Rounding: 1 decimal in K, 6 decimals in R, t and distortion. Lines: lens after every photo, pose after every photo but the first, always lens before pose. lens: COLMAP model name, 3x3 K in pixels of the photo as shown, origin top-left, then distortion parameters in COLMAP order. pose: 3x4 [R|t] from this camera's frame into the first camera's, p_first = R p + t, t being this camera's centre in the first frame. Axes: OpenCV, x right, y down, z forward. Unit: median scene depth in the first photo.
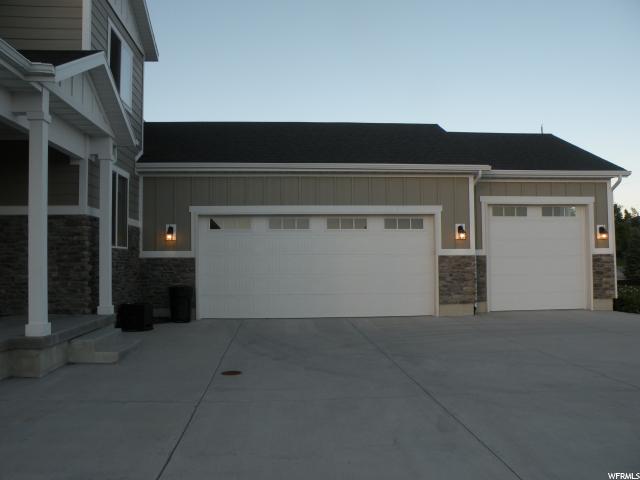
lens RADIAL K [[526.0, 0, 319.5], [0, 526.0, 239.8], [0, 0, 1]] dist [-0.096884, -0.000063]
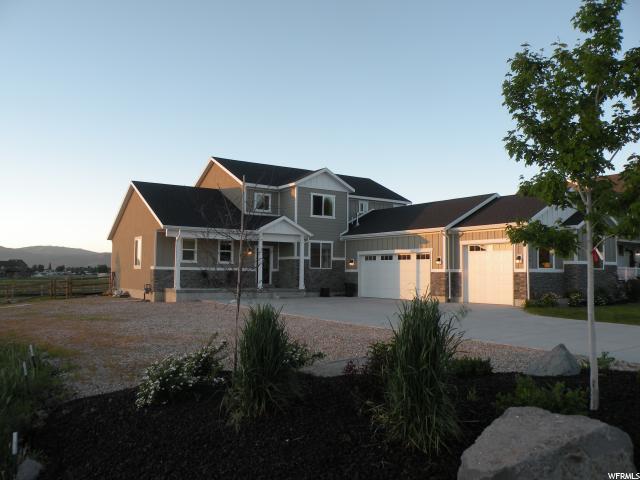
lens RADIAL K [[526.0, 0, 319.6], [0, 526.0, 240.3], [0, 0, 1]] dist [-0.096884, -0.000063]
pose [[0.521706, -0.043554, -0.852013, 1.776429], [0.013842, 0.998997, -0.042592, -0.014059], [0.853013, 0.010426, 0.521785, -0.467516]]
